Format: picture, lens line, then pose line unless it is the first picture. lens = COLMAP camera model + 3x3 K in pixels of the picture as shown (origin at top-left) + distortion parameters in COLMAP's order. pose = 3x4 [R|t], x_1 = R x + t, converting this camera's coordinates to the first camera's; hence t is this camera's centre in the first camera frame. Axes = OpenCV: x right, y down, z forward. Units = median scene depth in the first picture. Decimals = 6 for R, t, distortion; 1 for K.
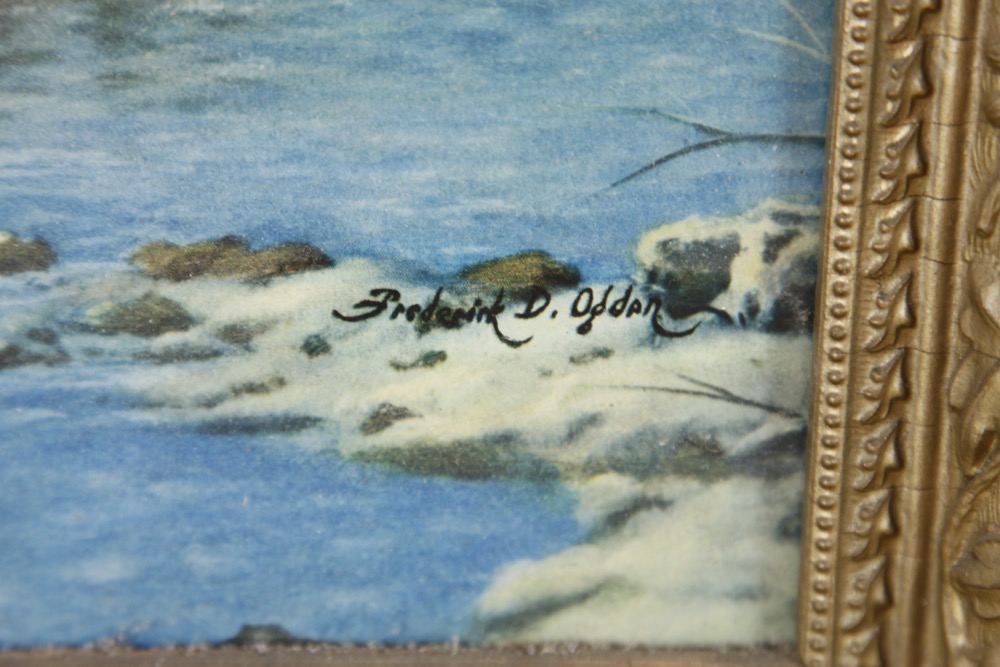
lens RADIAL K [[2949.1, 0, 500.9], [0, 2949.1, 334.7], [0, 0, 1]] dist [0.263828, 0.000000]
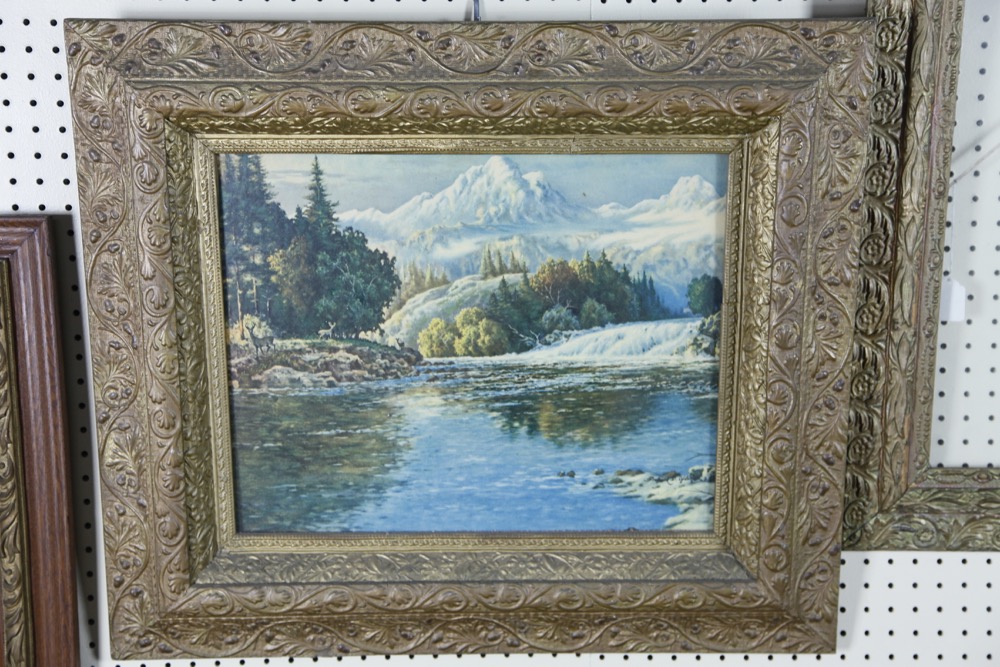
lens RADIAL K [[1593.0, 0, 535.6], [0, 1593.0, 345.8], [0, 0, 1]] dist [0.190887, 0.000000]
pose [[0.999885, -0.012903, -0.007962, -0.272412], [0.012399, 0.998097, -0.060410, -0.096988], [0.008726, 0.060304, 0.998142, -2.687513]]
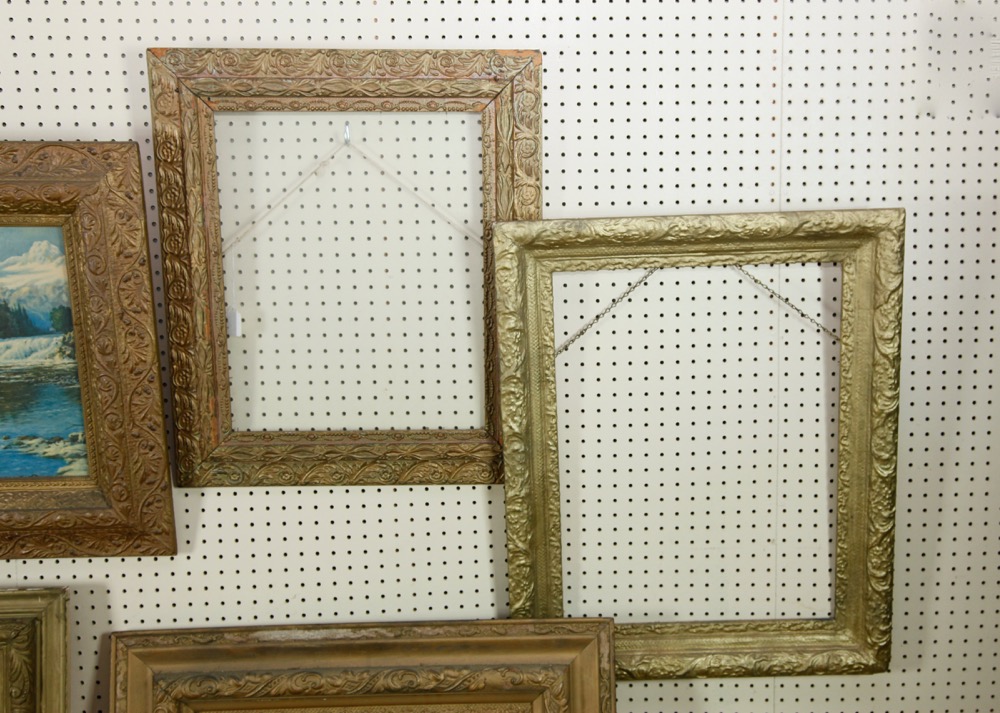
lens RADIAL K [[1290.7, 0, 501.5], [0, 1290.7, 349.6], [0, 0, 1]] dist [0.066559, 0.000000]
pose [[0.999366, -0.018269, 0.030558, 1.402872], [0.020027, 0.998101, -0.058245, -0.034609], [-0.029435, 0.058820, 0.997835, -3.531537]]
